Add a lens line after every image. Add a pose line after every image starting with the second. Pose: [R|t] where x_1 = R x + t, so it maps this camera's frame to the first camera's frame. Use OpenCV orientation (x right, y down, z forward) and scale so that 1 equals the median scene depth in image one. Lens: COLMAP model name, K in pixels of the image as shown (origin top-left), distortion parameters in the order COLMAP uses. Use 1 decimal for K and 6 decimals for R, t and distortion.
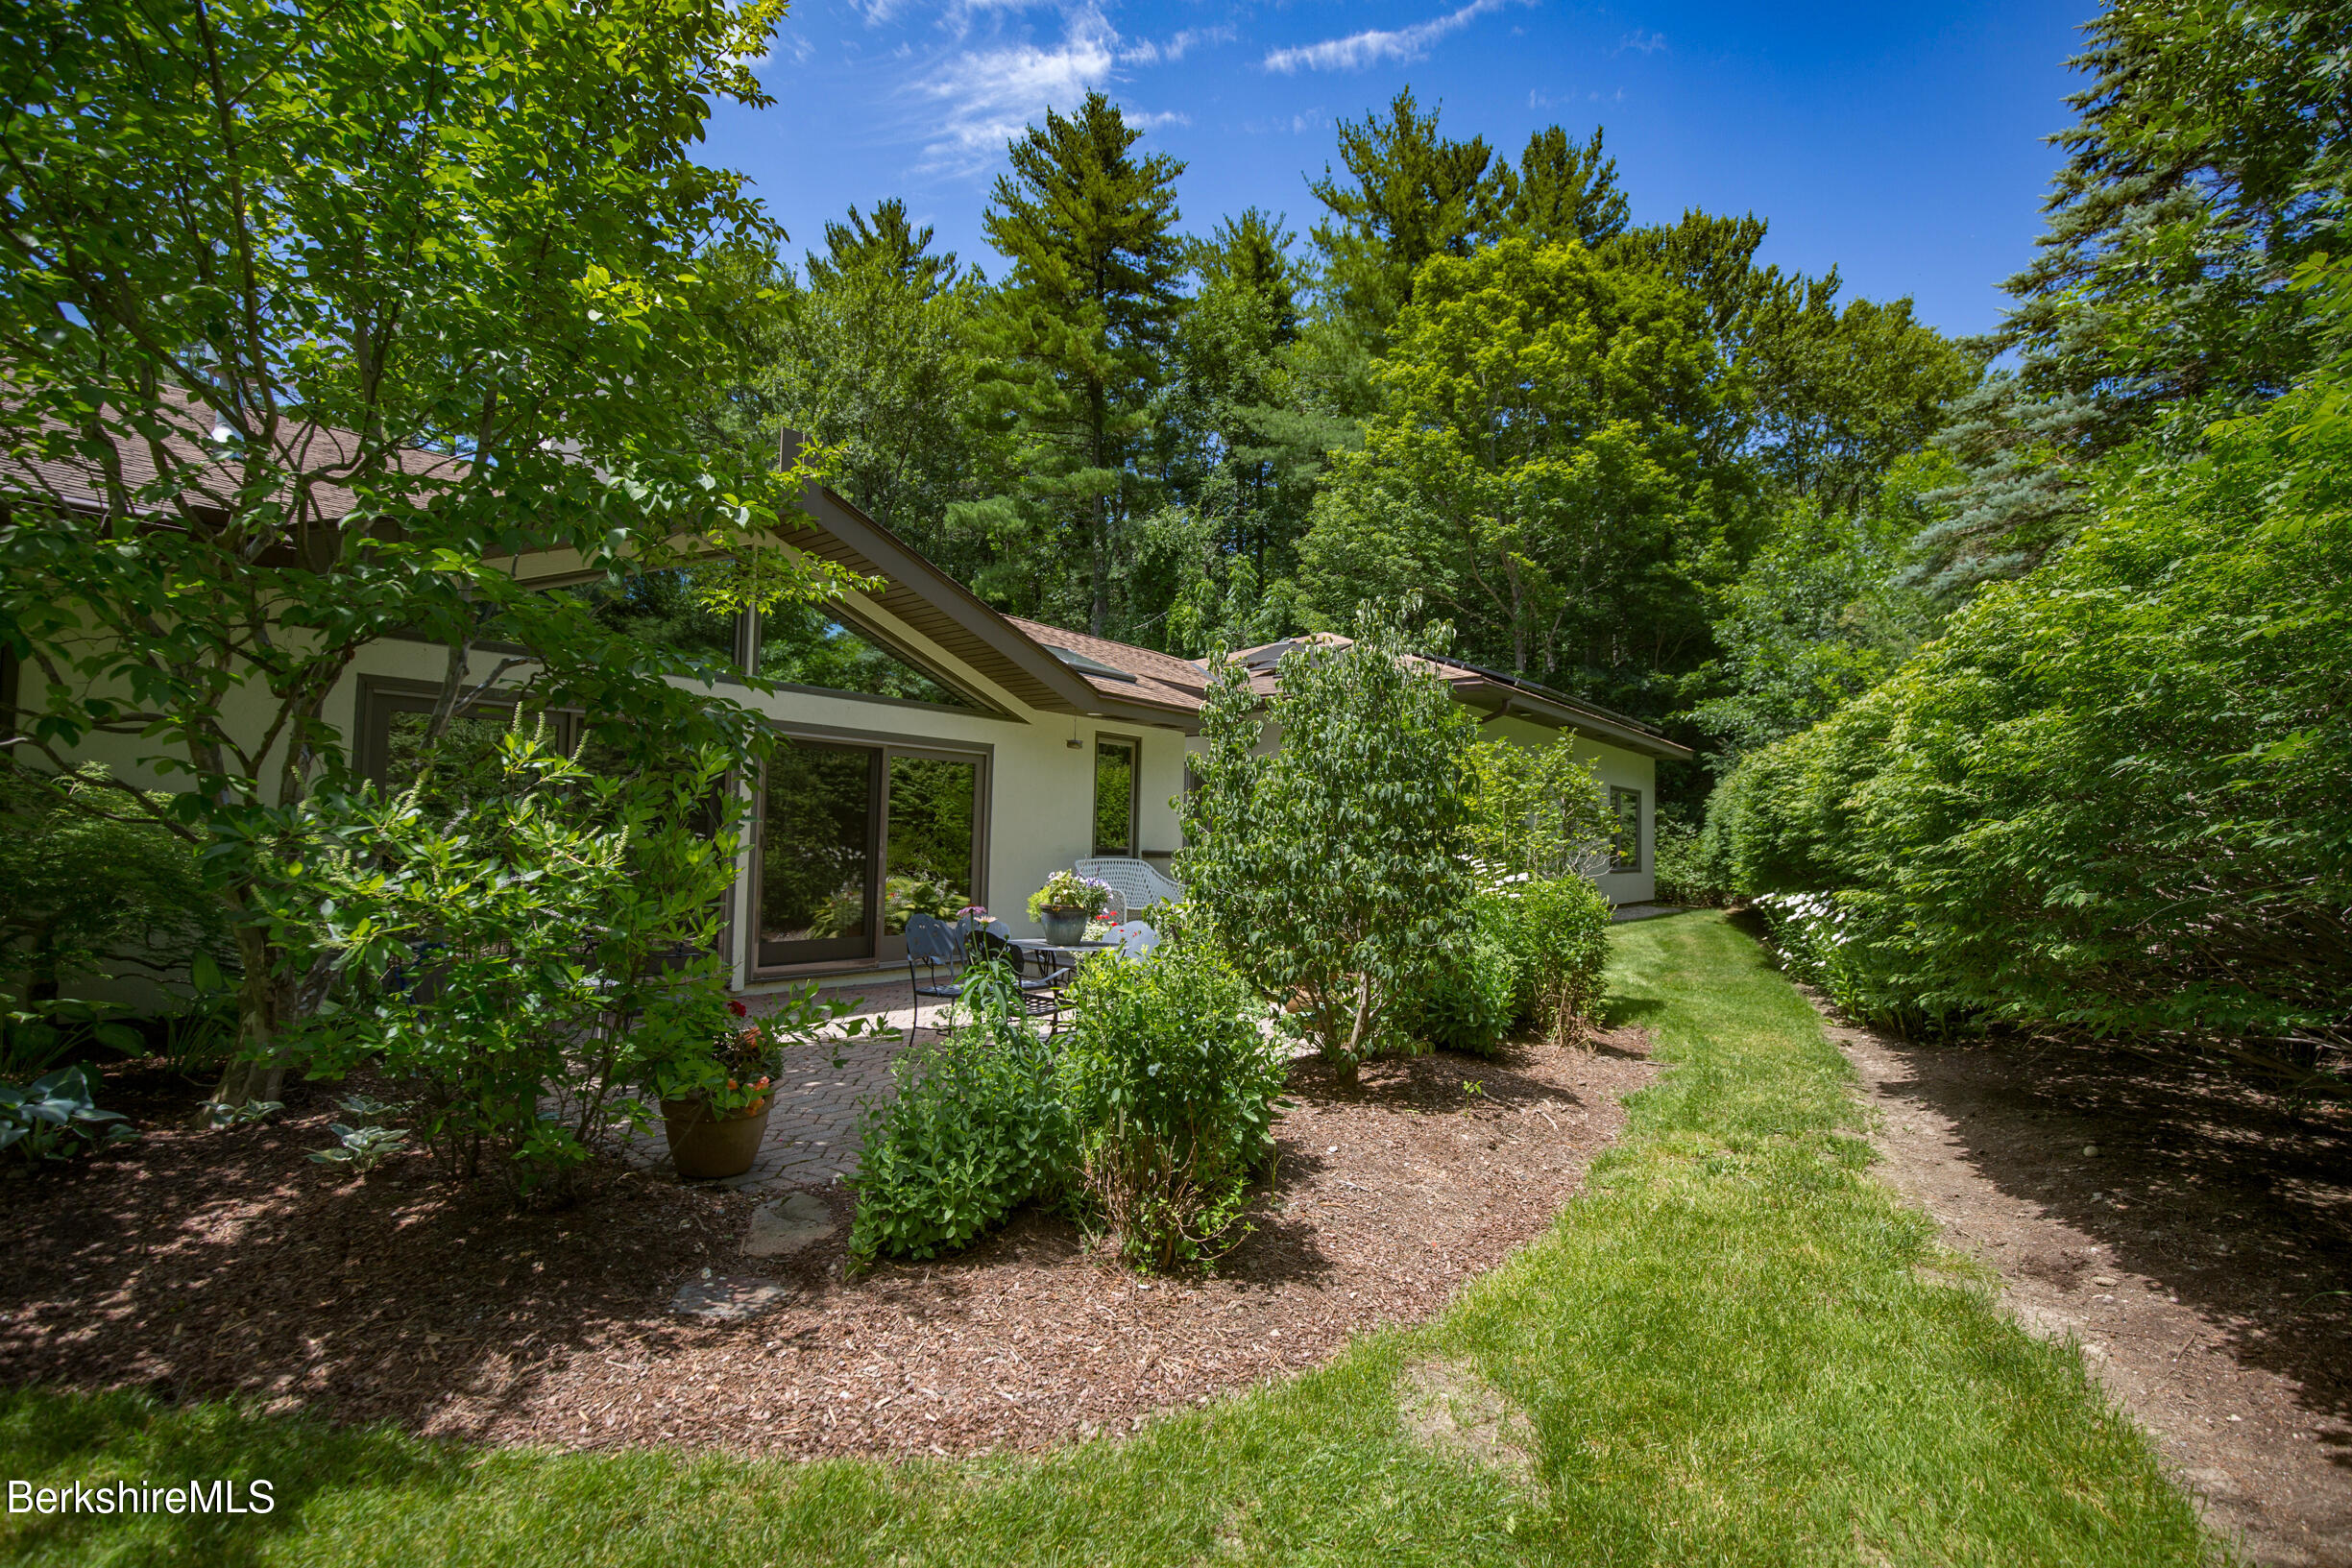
lens RADIAL K [[1095.8, 0, 1176.0], [0, 1095.8, 784.0], [0, 0, 1]] dist [-0.001711, -0.018281]
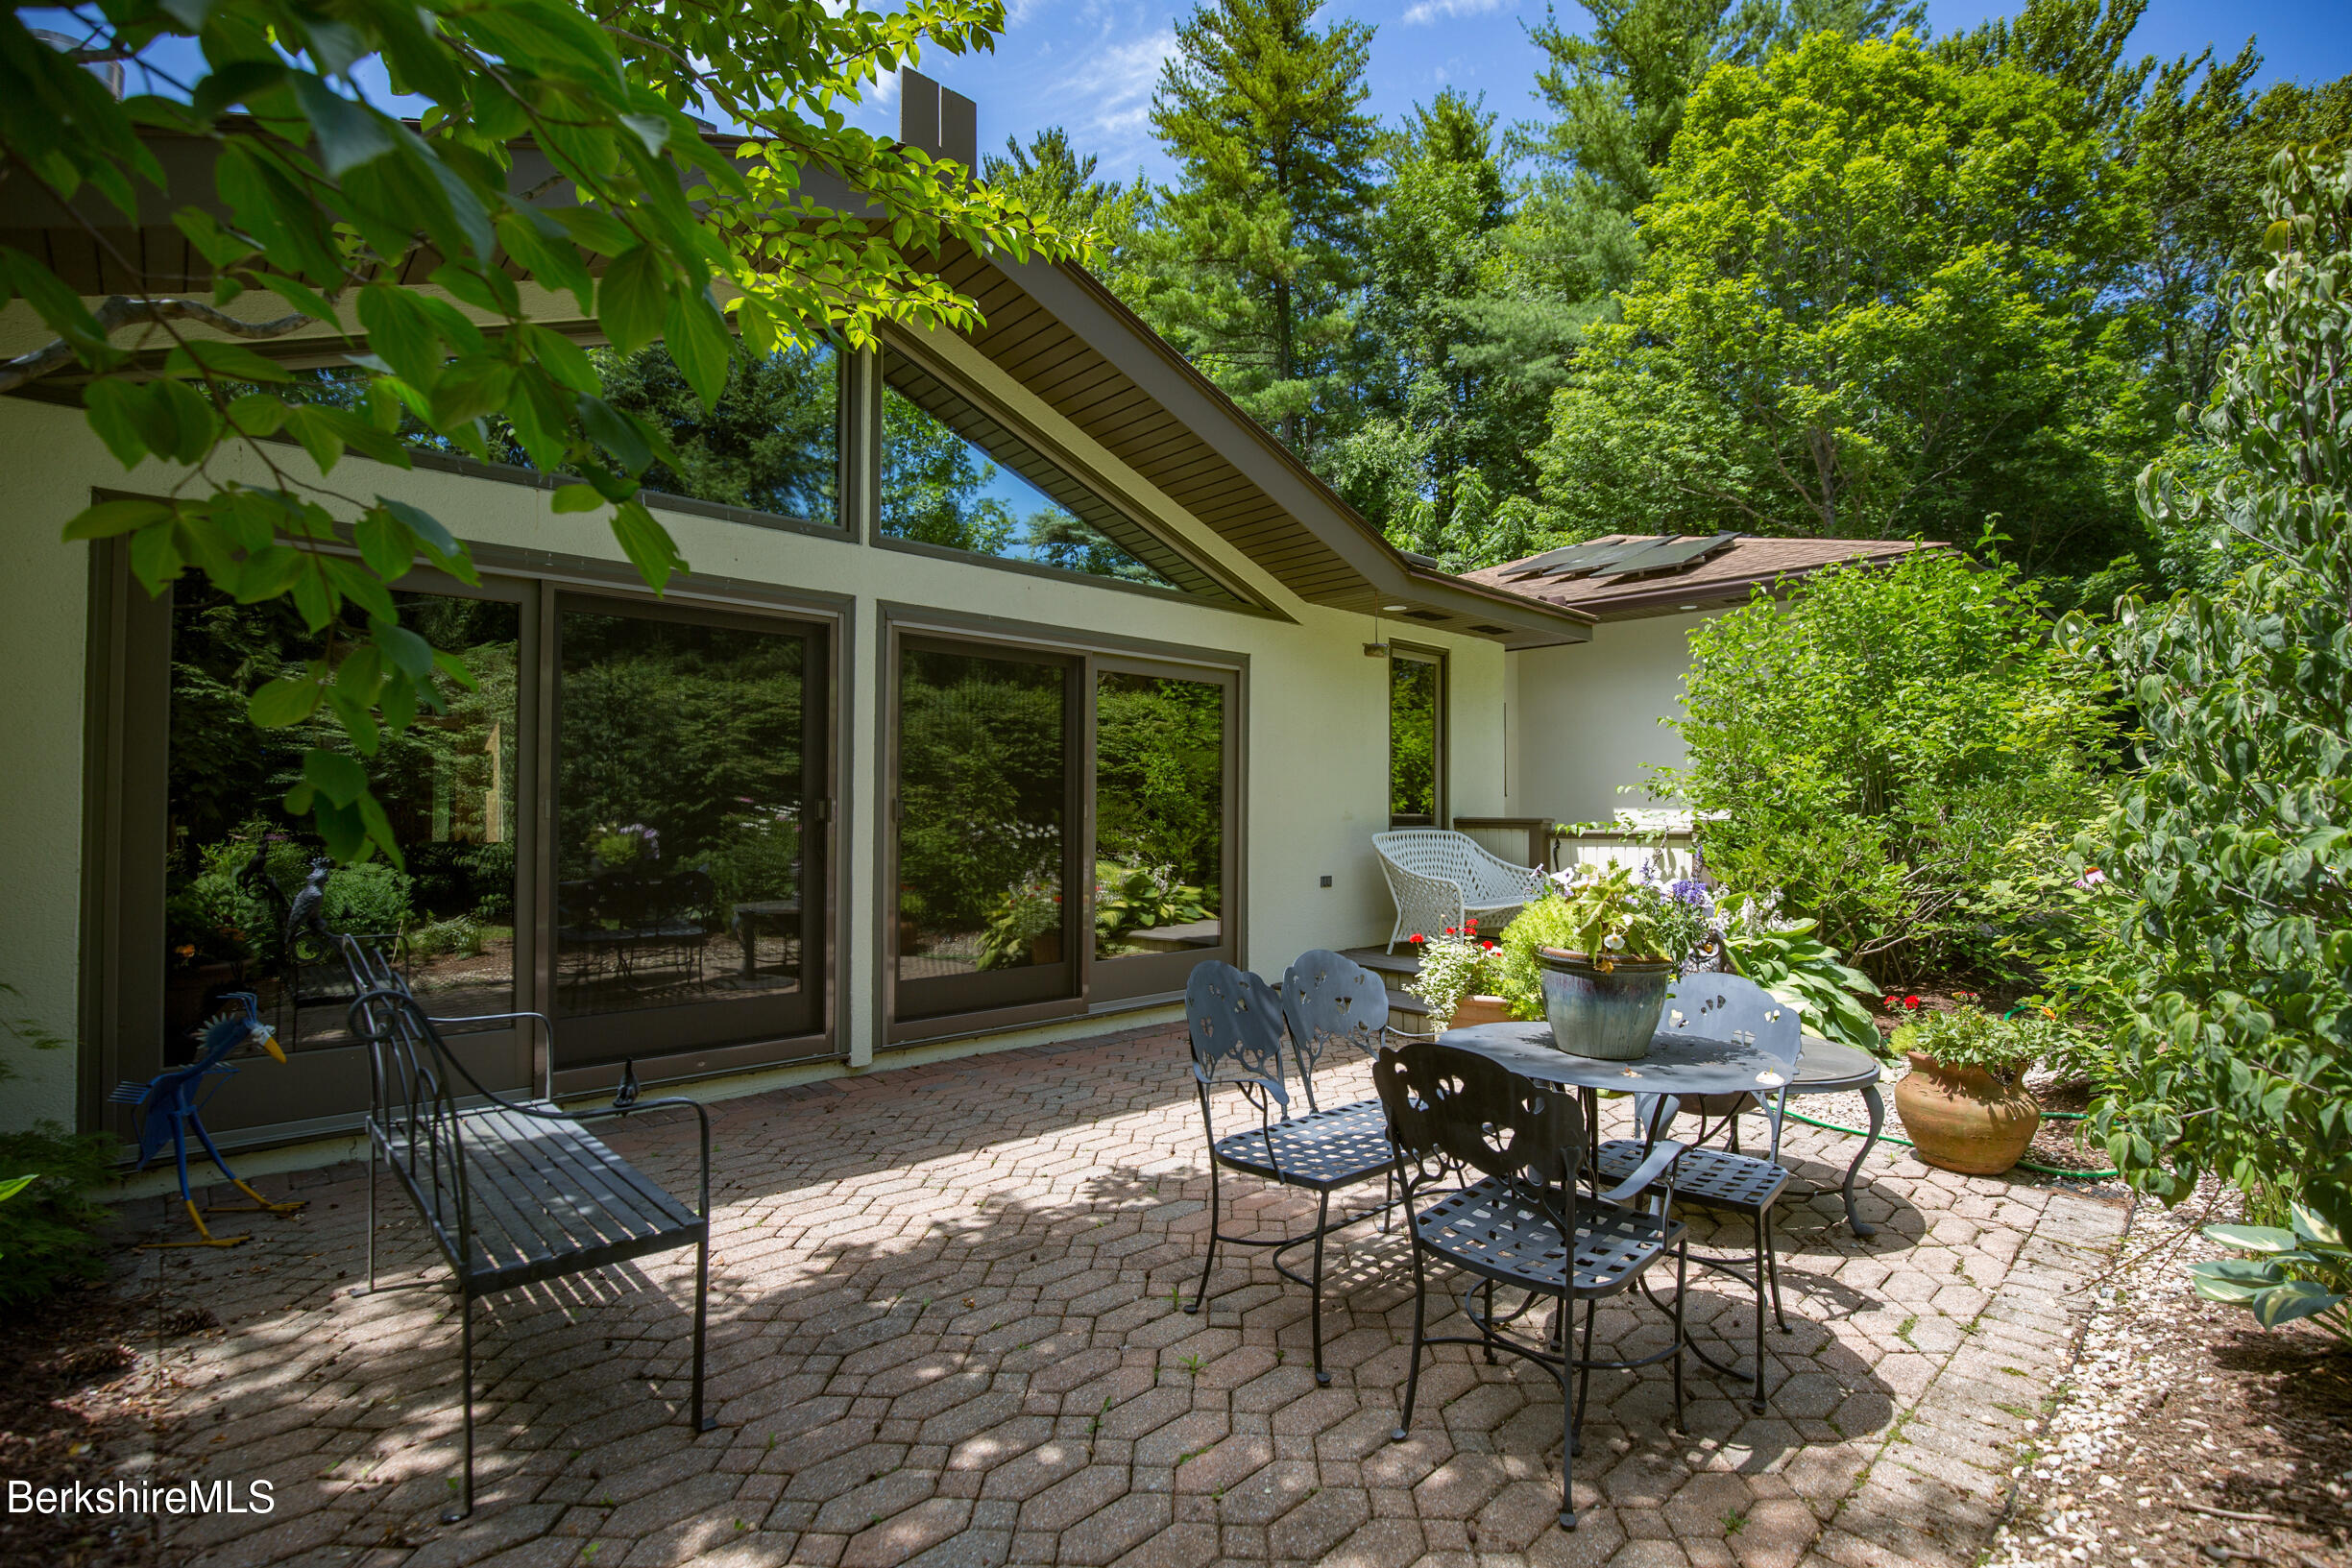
lens RADIAL K [[1095.8, 0, 1176.0], [0, 1095.8, 784.0], [0, 0, 1]] dist [-0.001711, -0.018281]
pose [[0.988424, -0.025446, -0.149567, -0.044267], [0.028953, 0.999354, 0.021313, 0.009384], [0.148928, -0.025397, 0.988522, 0.139836]]
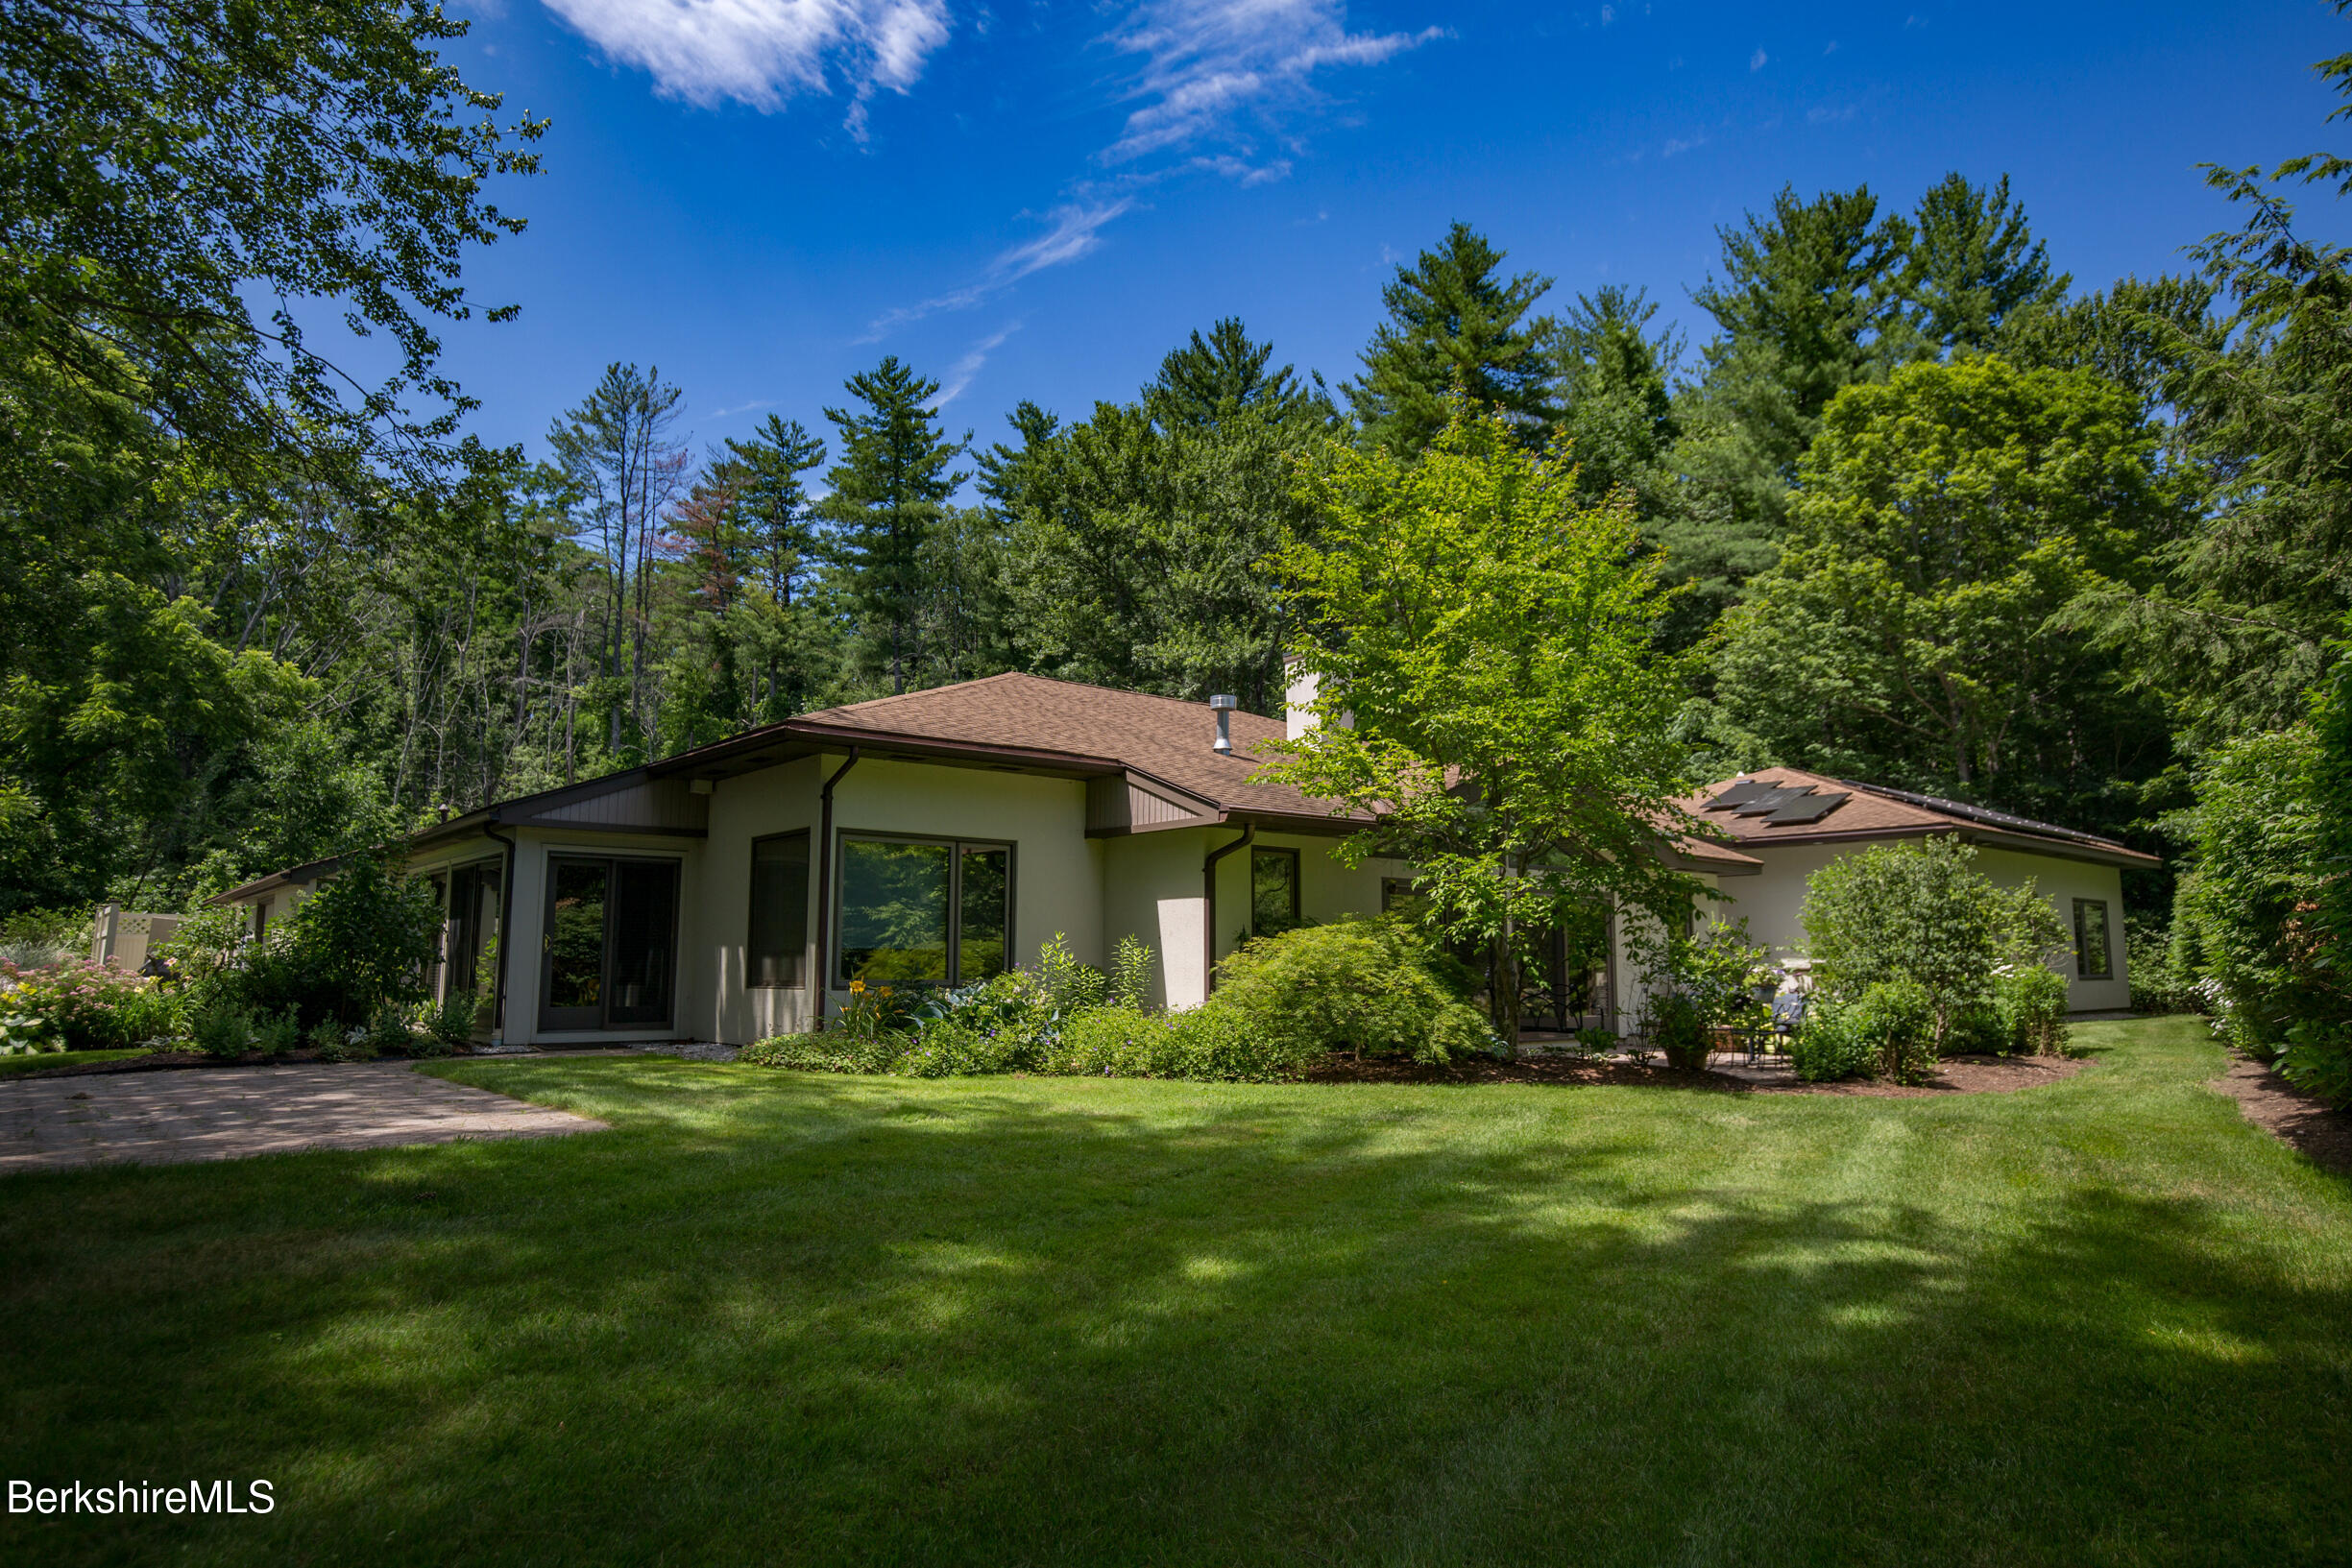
lens RADIAL K [[1434.9, 0, 1131.2], [0, 1434.9, 789.5], [0, 0, 1]] dist [-0.007052, -0.001541]
pose [[0.977422, -0.046183, -0.206188, -0.155343], [0.030587, 0.996469, -0.078195, -0.017004], [0.209071, 0.070123, 0.975383, -0.418022]]
